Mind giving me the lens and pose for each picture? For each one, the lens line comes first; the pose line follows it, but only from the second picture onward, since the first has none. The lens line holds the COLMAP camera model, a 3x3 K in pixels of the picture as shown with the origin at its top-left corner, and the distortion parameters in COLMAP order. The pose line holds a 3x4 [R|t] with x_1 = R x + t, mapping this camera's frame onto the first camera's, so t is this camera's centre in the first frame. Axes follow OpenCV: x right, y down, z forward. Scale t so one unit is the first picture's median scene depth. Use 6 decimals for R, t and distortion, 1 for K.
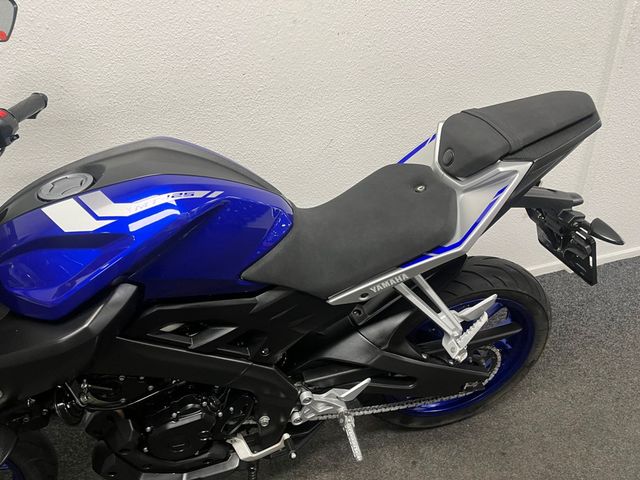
lens RADIAL K [[472.6, 0, 320.0], [0, 472.6, 240.0], [0, 0, 1]] dist [0.033910, -0.005357]
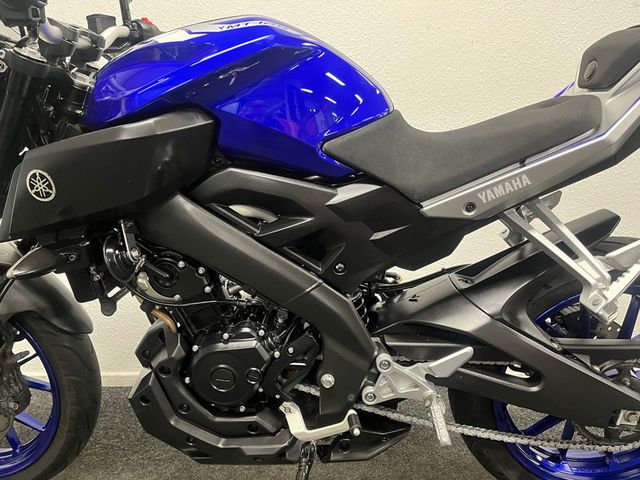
lens RADIAL K [[472.6, 0, 320.0], [0, 472.6, 240.0], [0, 0, 1]] dist [0.033910, -0.005357]
pose [[0.952911, 0.089353, -0.289789, 0.083471], [-0.179712, 0.936117, -0.302306, 0.427605], [0.244264, 0.340149, 0.908093, 0.212237]]
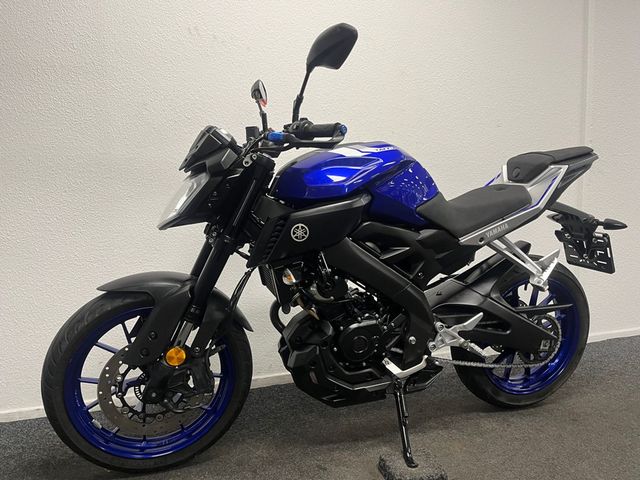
lens RADIAL K [[472.6, 0, 320.0], [0, 472.6, 240.0], [0, 0, 1]] dist [0.033910, -0.005357]
pose [[0.997400, 0.036735, 0.061991, -0.515379], [-0.006774, 0.904285, -0.426875, 0.755171], [-0.071739, 0.425346, 0.902183, -0.383982]]
